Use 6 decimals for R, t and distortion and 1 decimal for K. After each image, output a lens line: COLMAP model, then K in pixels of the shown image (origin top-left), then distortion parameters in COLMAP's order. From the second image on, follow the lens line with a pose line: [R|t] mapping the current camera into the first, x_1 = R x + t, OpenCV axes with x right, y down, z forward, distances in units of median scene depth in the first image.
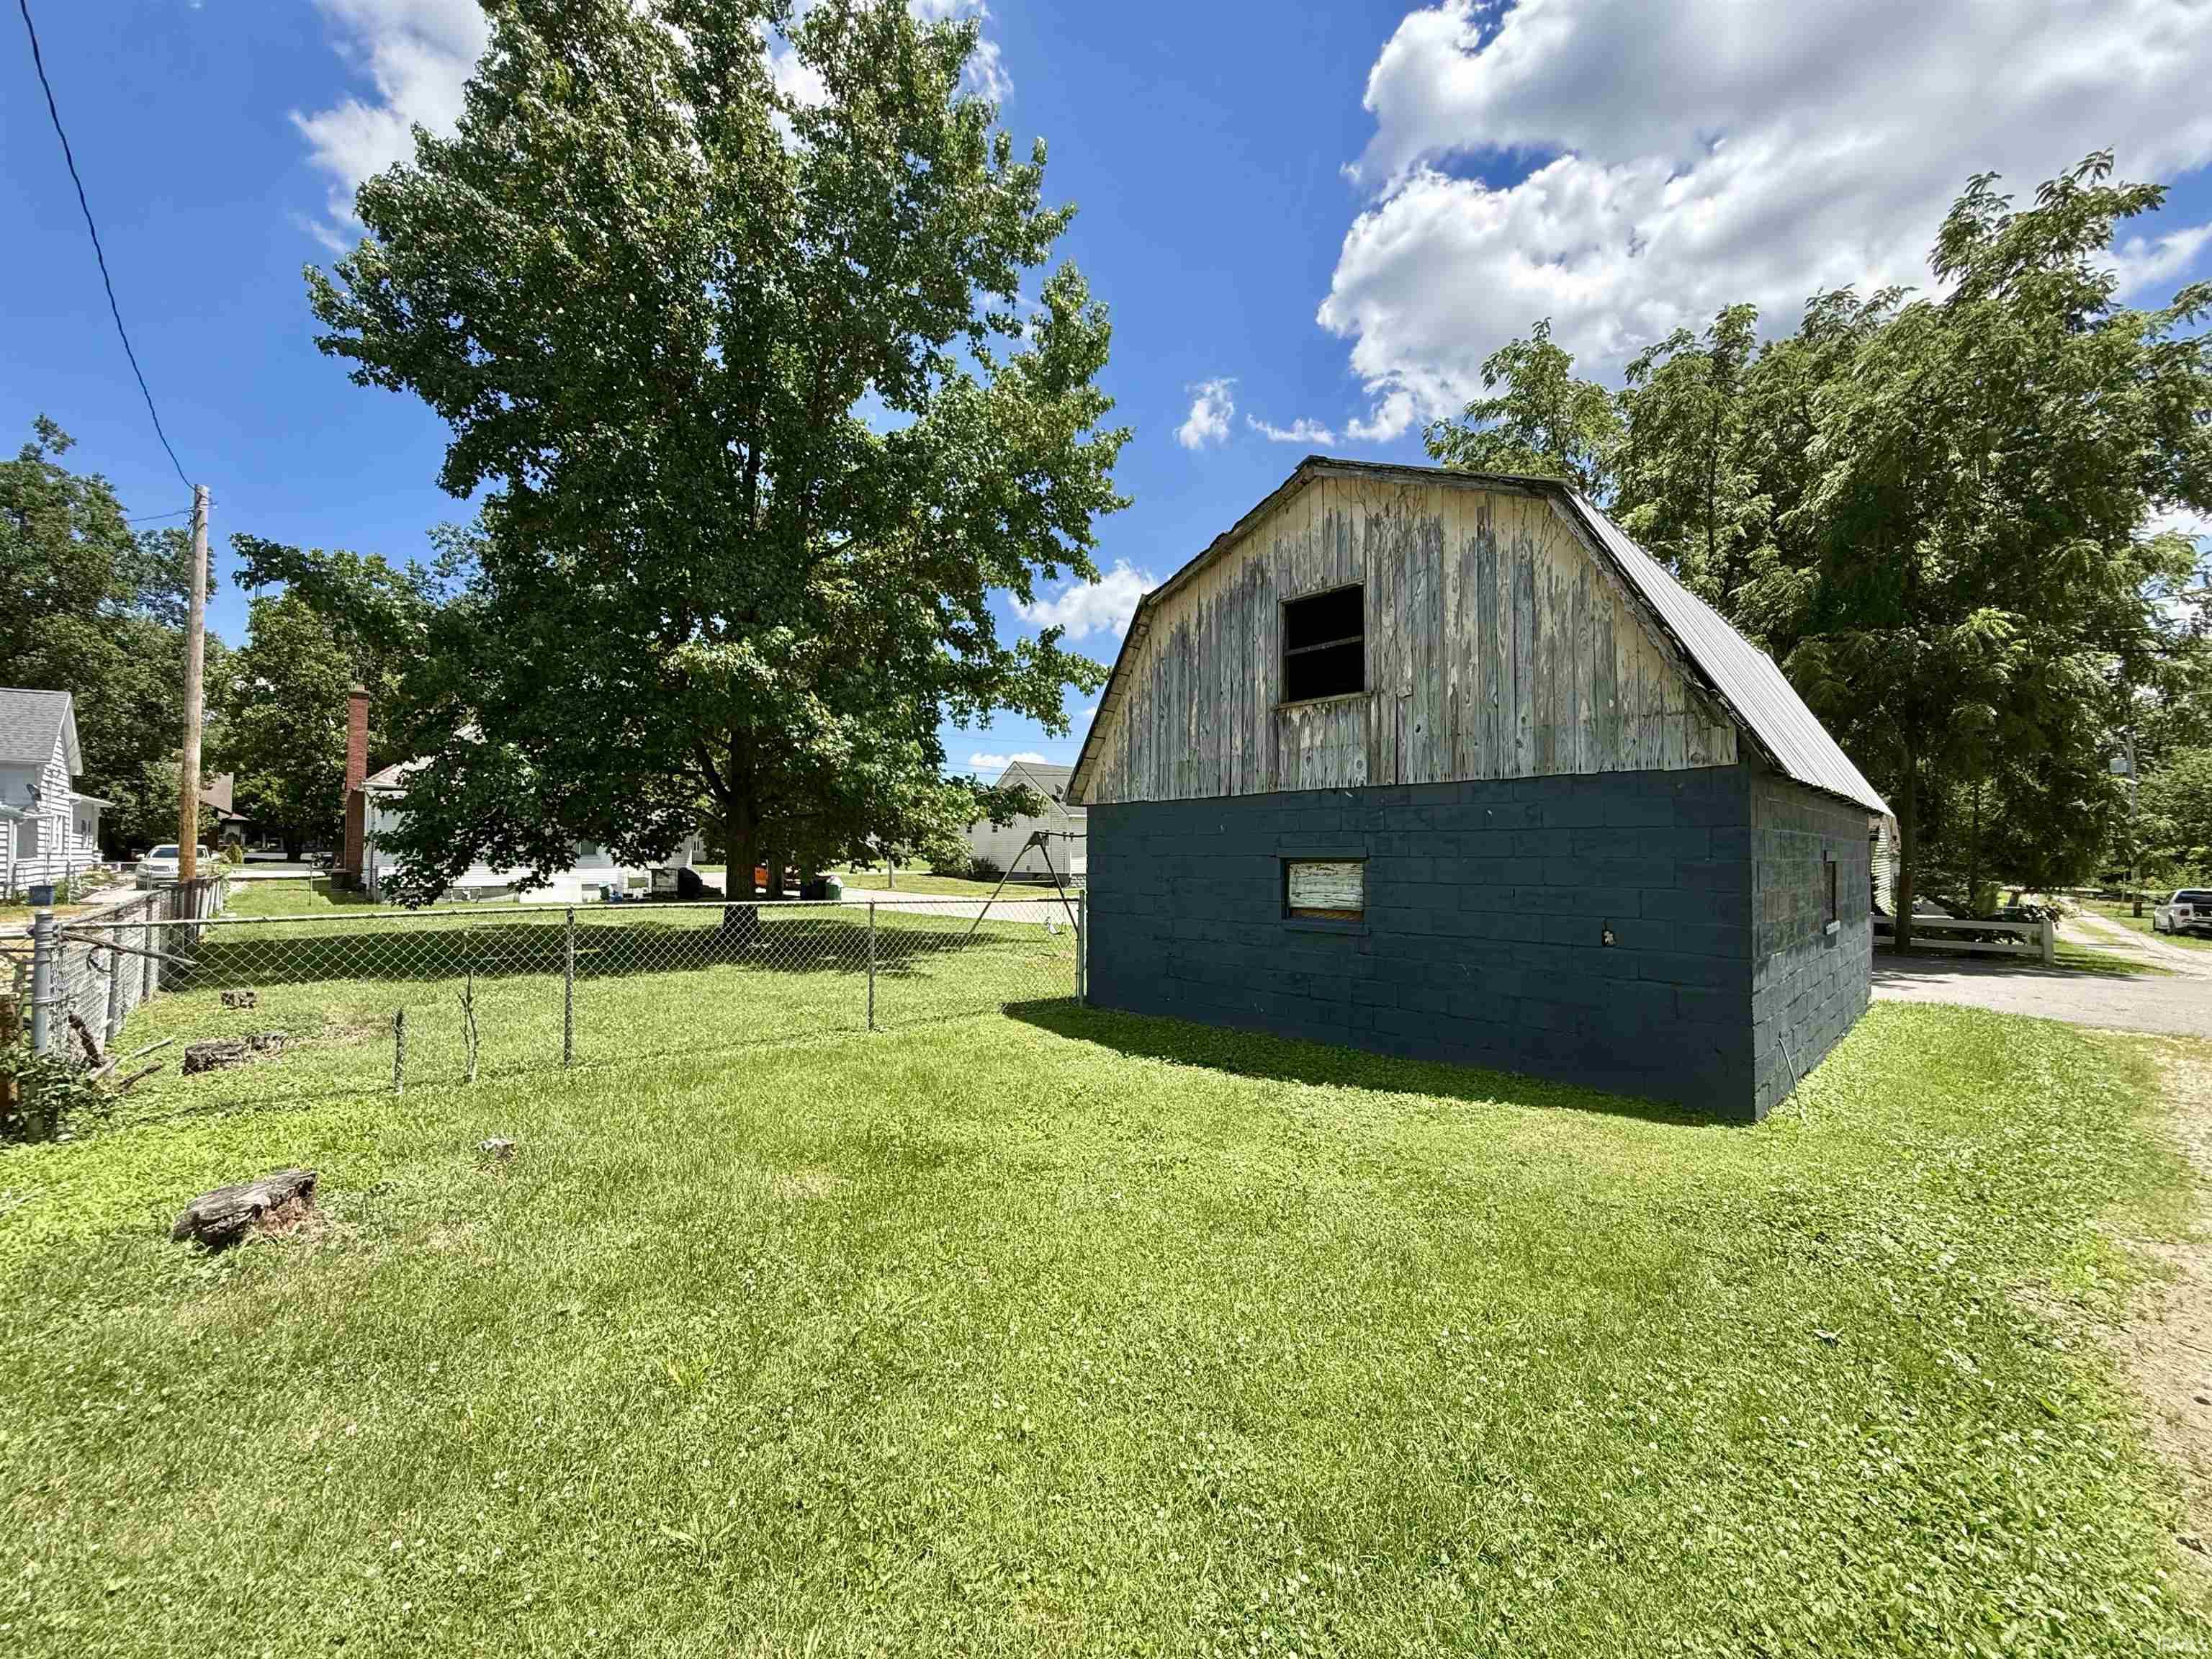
lens RADIAL K [[879.6, 0, 1093.7], [0, 879.6, 824.1], [0, 0, 1]] dist [0.000576, -0.000338]
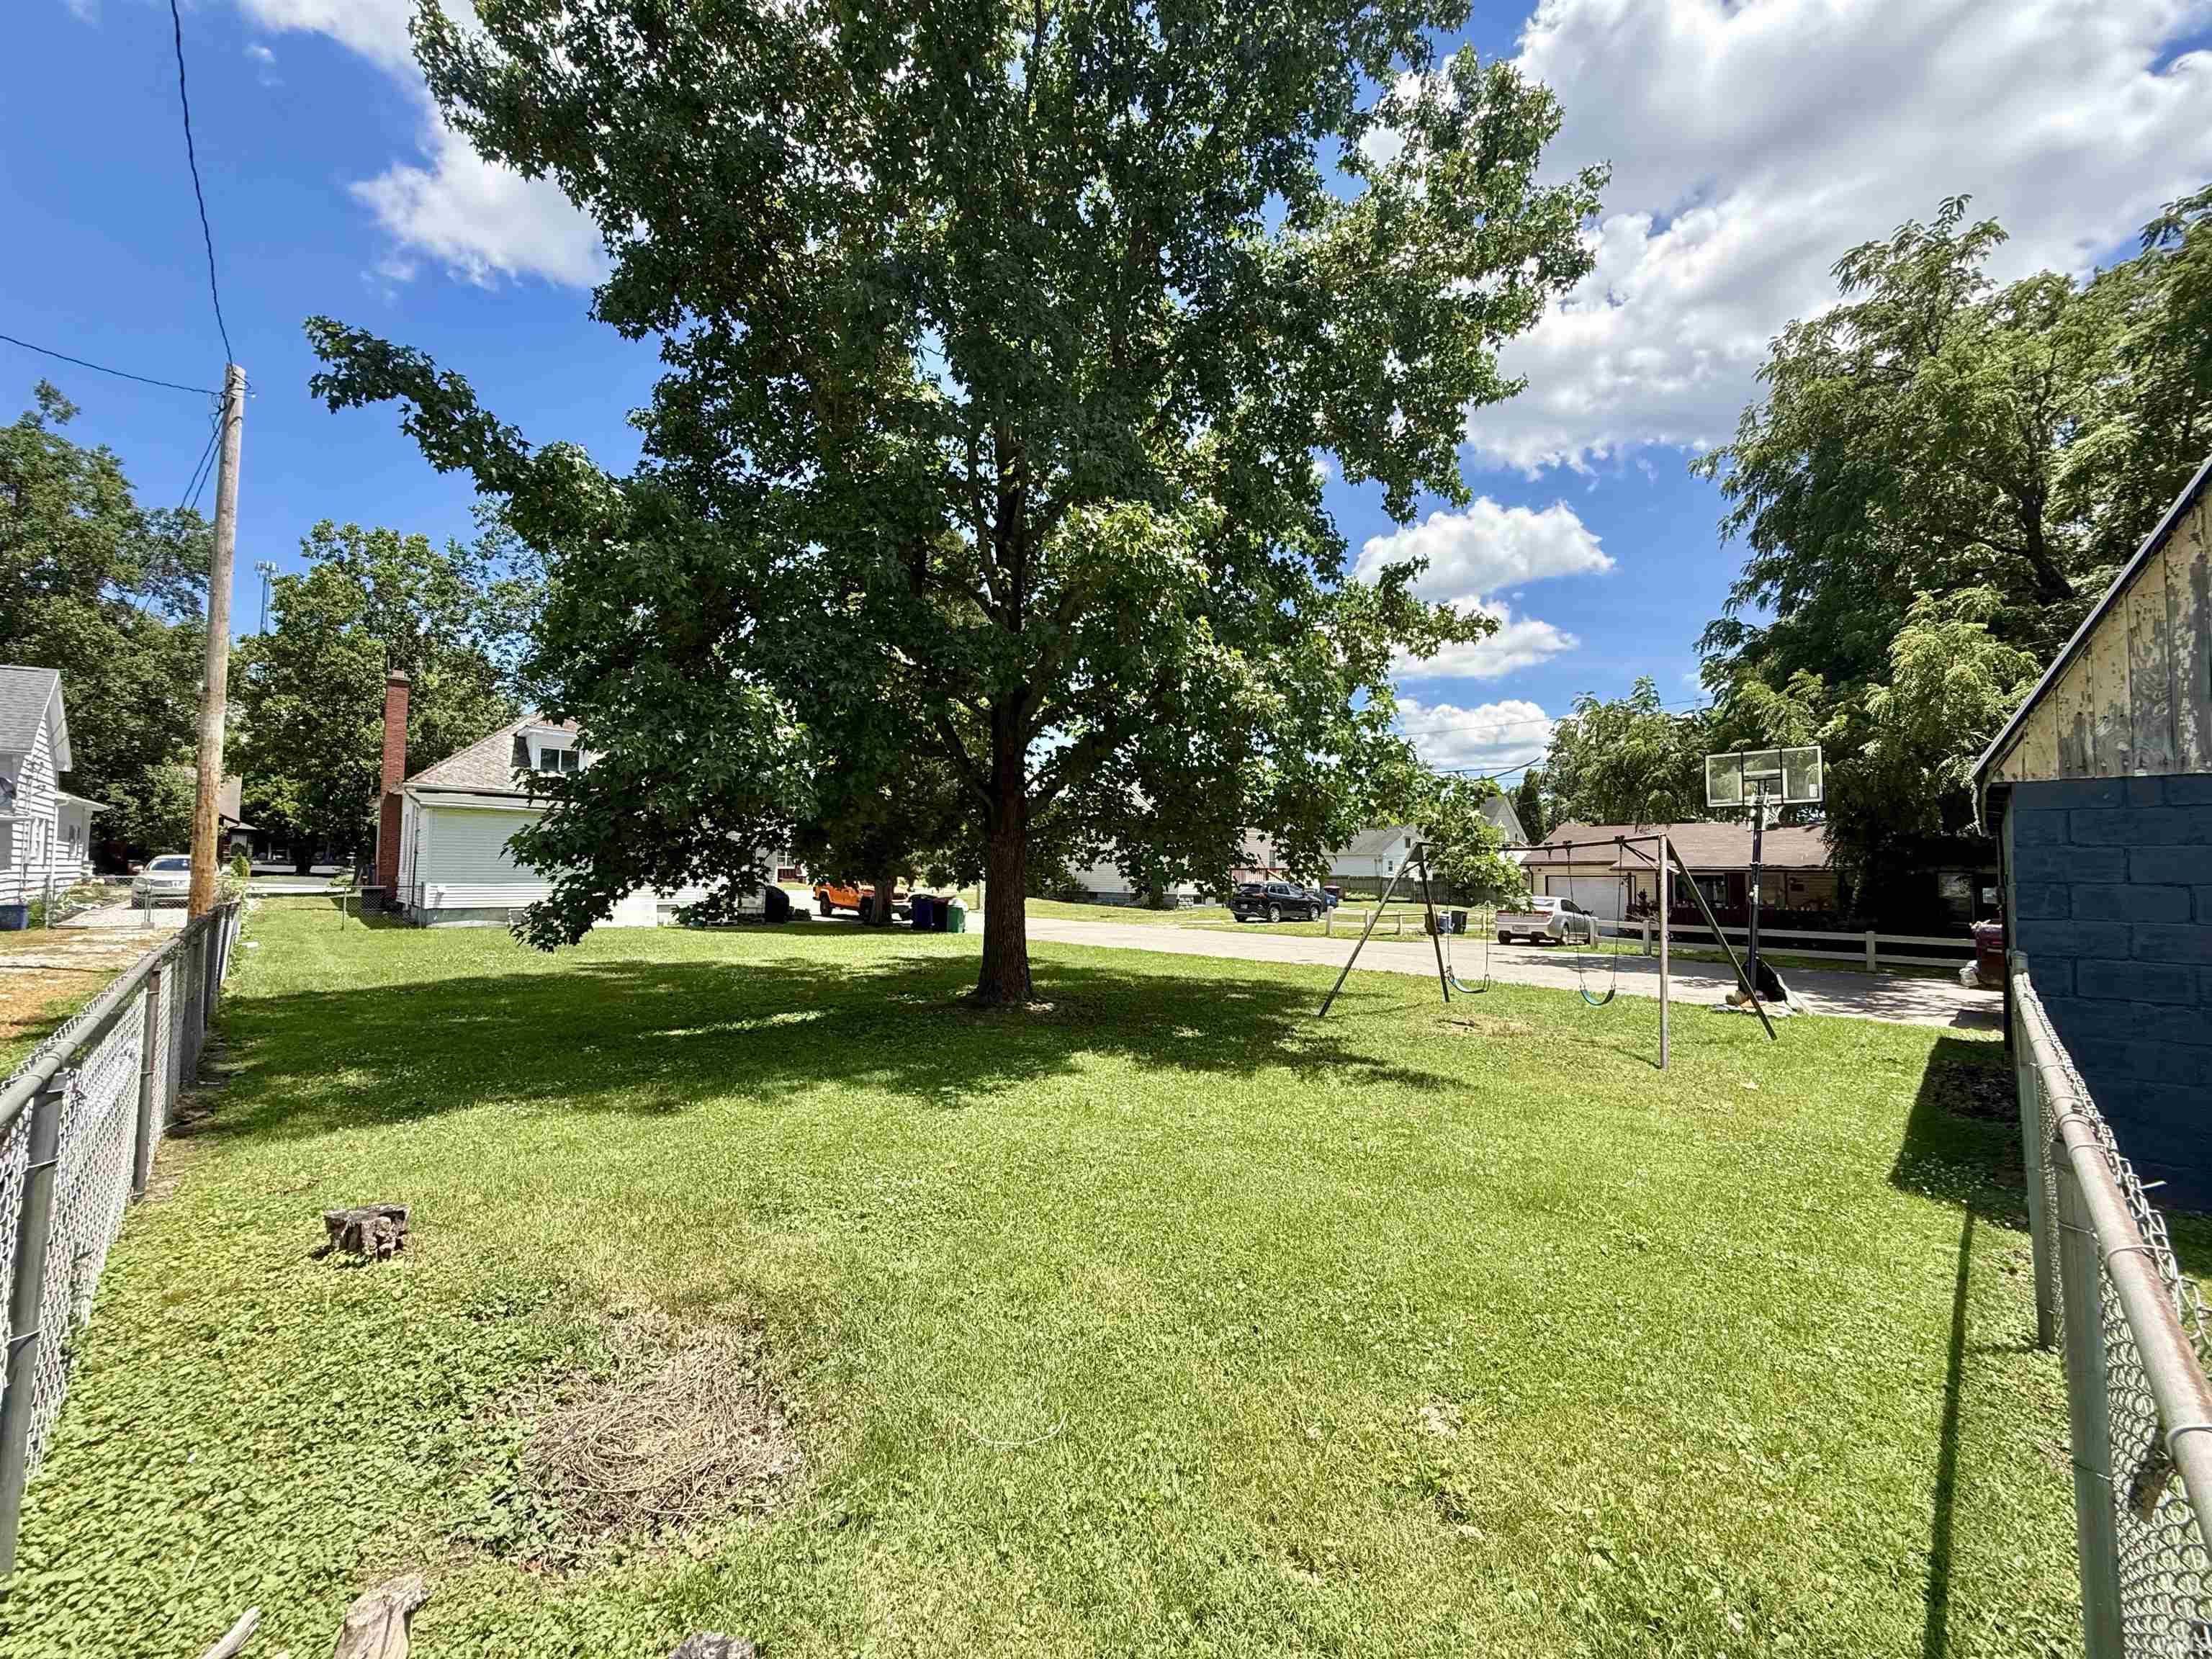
lens RADIAL K [[879.6, 0, 1099.1], [0, 879.6, 822.5], [0, 0, 1]] dist [0.000576, -0.000338]
pose [[0.999979, 0.005875, 0.002725, -0.271894], [-0.005816, 0.999760, -0.021122, 0.008263], [-0.002849, 0.021105, 0.999773, 0.252006]]
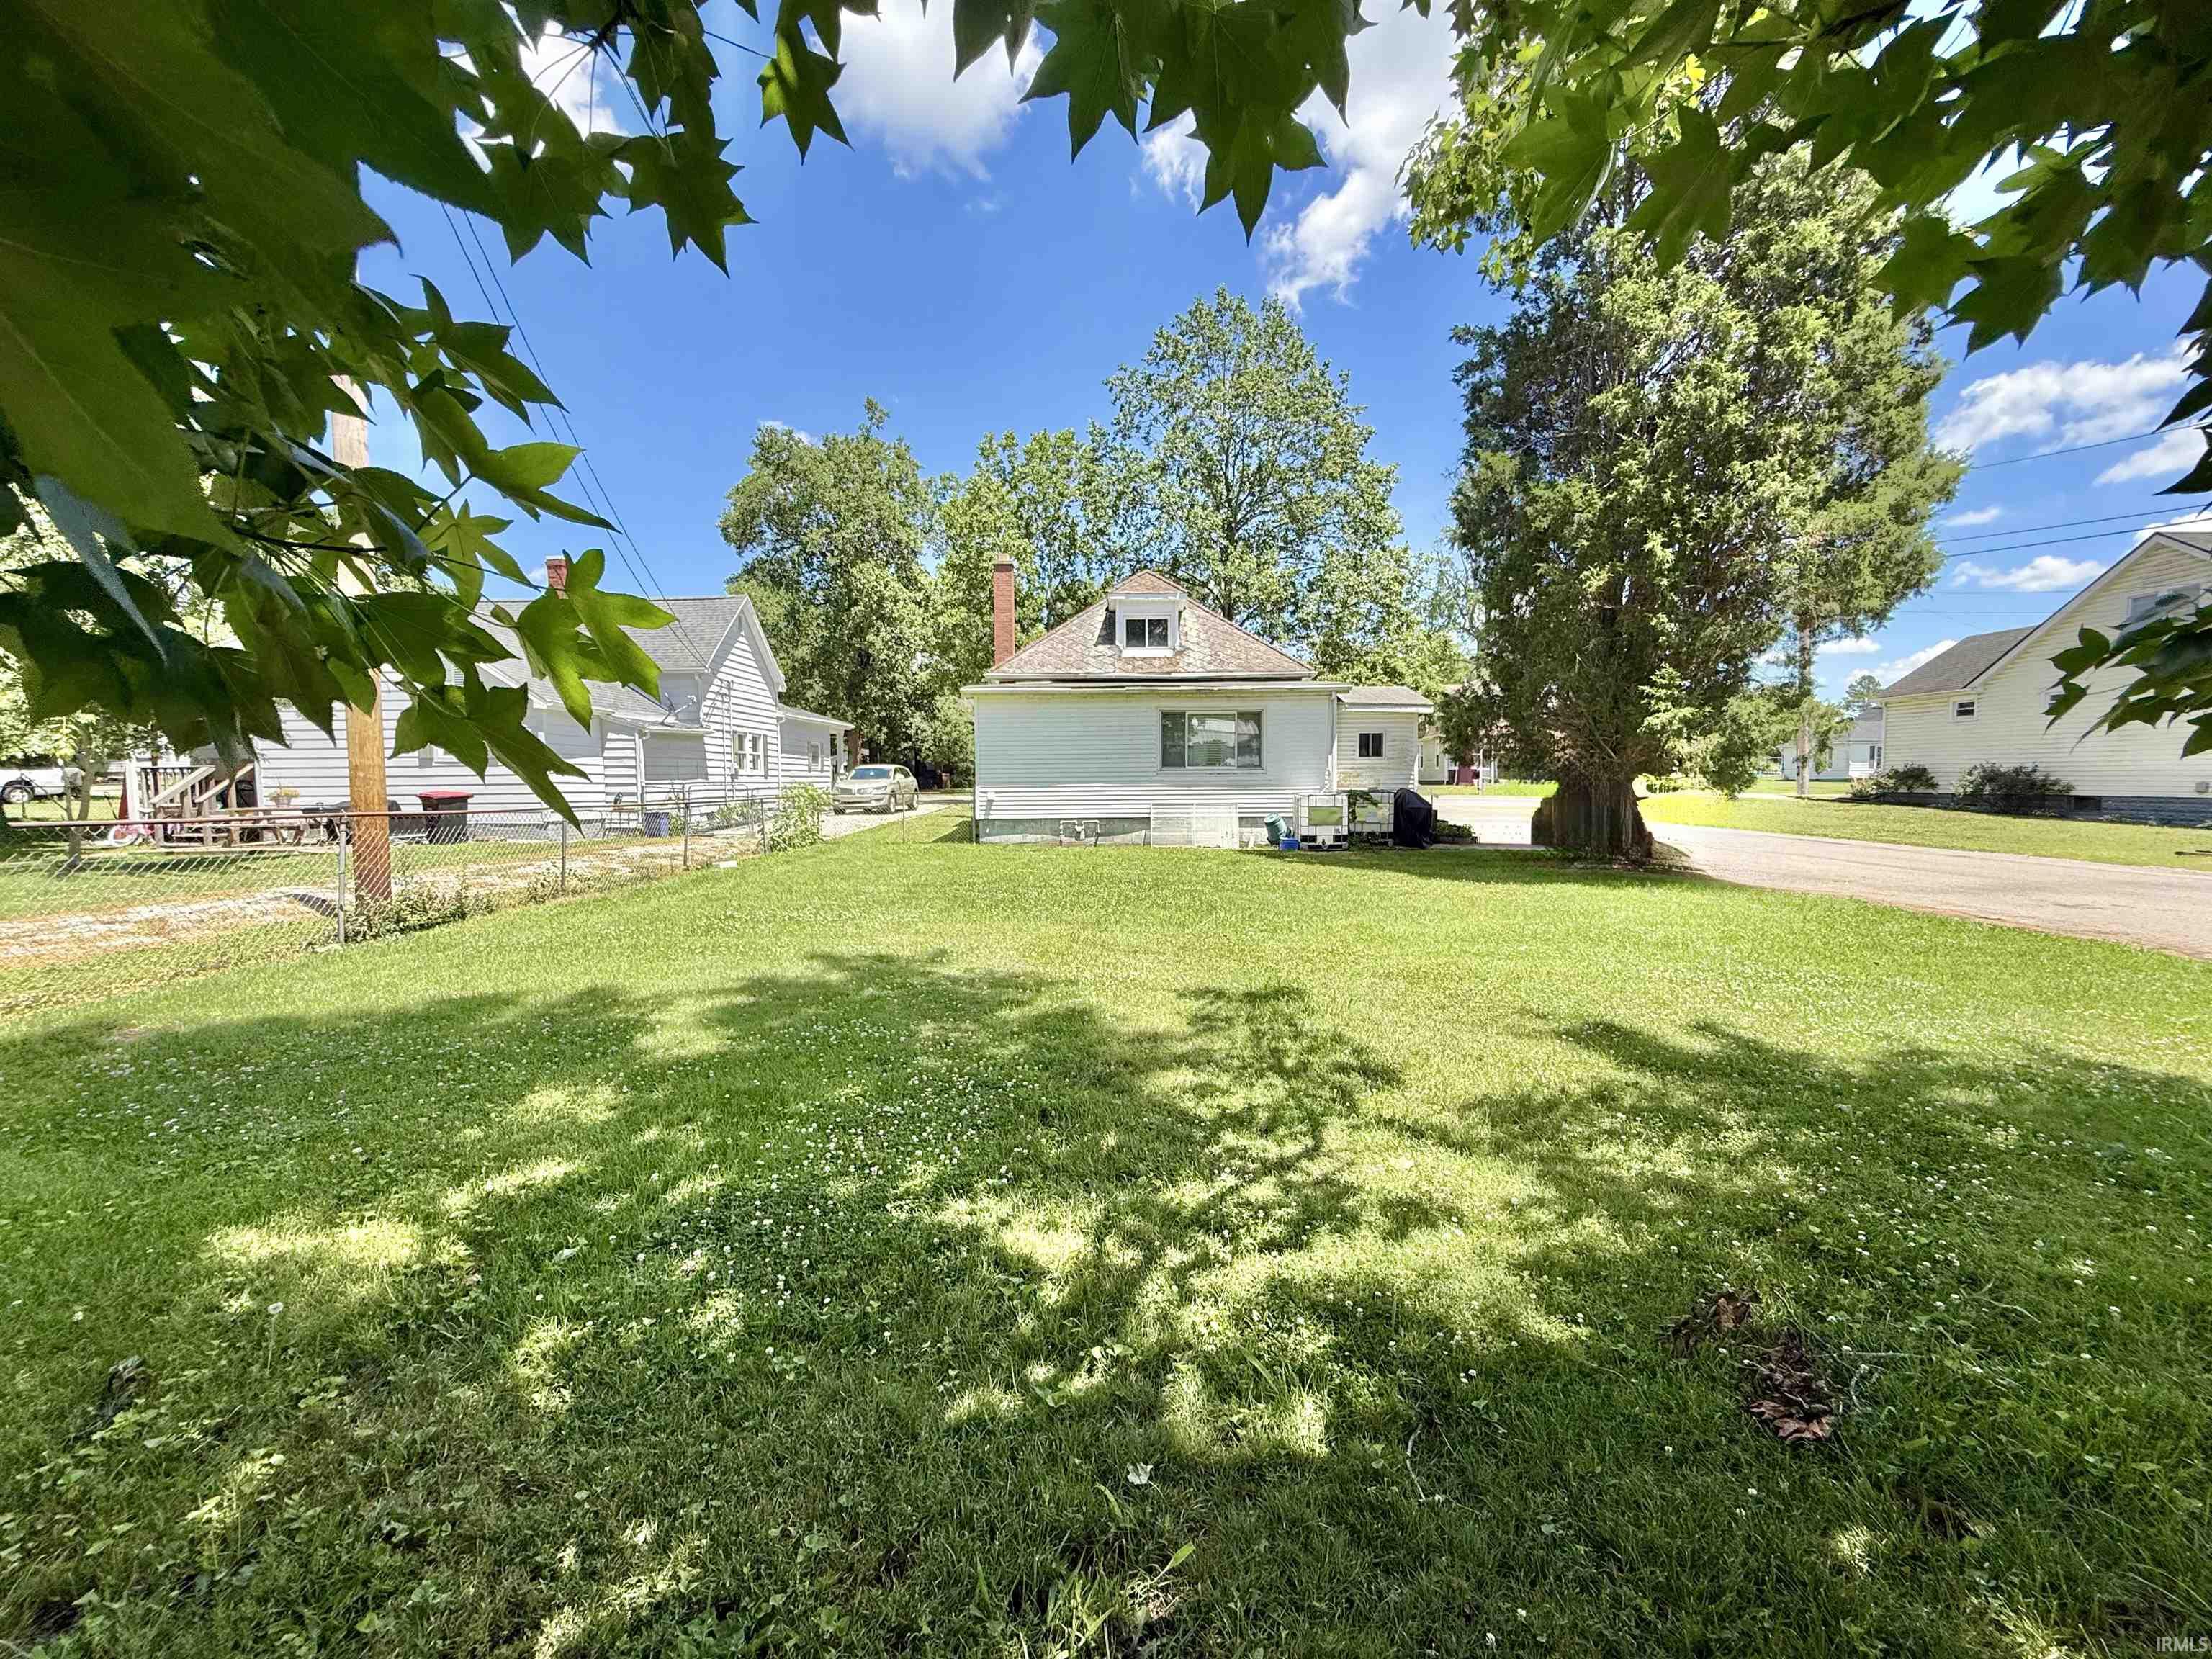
lens RADIAL K [[879.6, 0, 1093.3], [0, 879.6, 820.6], [0, 0, 1]] dist [0.000576, -0.000338]
pose [[0.709934, 0.024097, -0.703856, -0.402690], [0.037798, 0.996670, 0.072245, 0.042062], [0.703253, -0.077893, 0.706660, 0.879339]]
